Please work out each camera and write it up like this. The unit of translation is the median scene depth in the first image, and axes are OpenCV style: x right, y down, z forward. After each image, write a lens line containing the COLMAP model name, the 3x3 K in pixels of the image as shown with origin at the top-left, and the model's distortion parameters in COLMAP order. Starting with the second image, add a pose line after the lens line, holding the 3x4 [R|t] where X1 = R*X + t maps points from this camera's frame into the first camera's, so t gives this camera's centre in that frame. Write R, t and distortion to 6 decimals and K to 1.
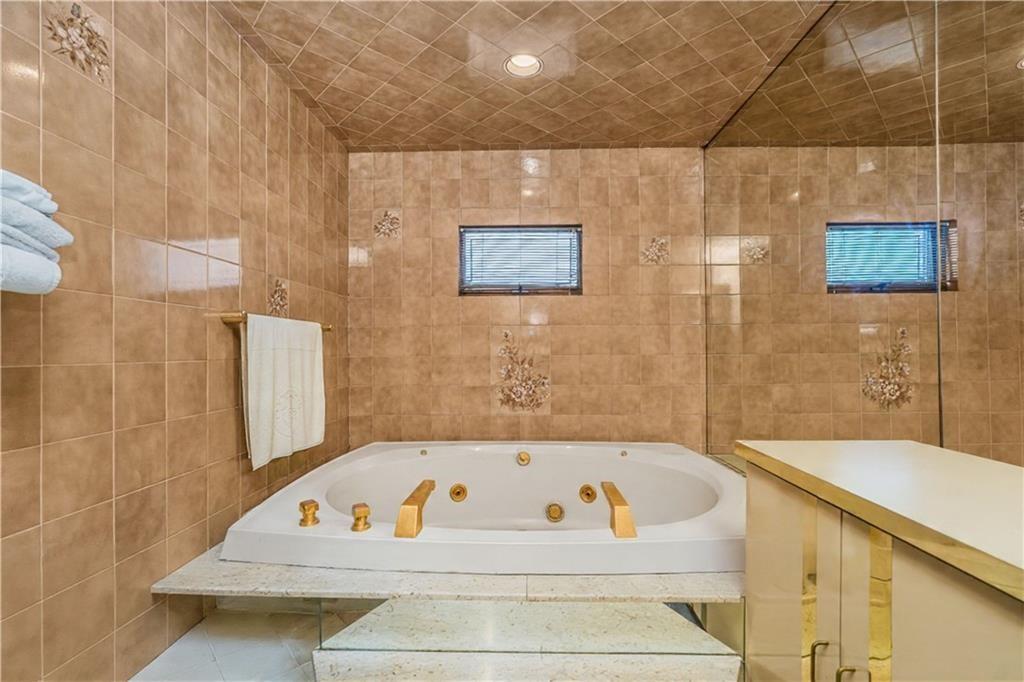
lens RADIAL K [[457.2, 0, 512.5], [0, 457.2, 348.6], [0, 0, 1]] dist [-0.007802, 0.005929]
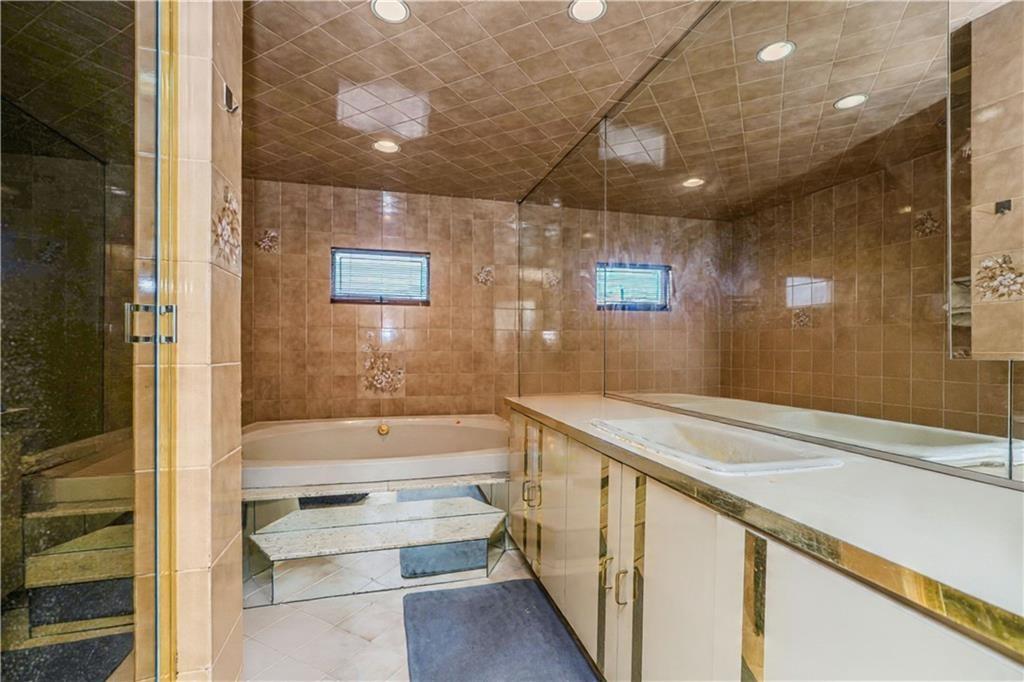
lens RADIAL K [[457.2, 0, 509.5], [0, 457.2, 350.5], [0, 0, 1]] dist [-0.007802, 0.005929]
pose [[0.955095, 0.005576, 0.296247, -0.019056], [-0.008887, 0.999912, 0.009829, -0.003250], [-0.296166, -0.012021, 0.955061, -0.335872]]
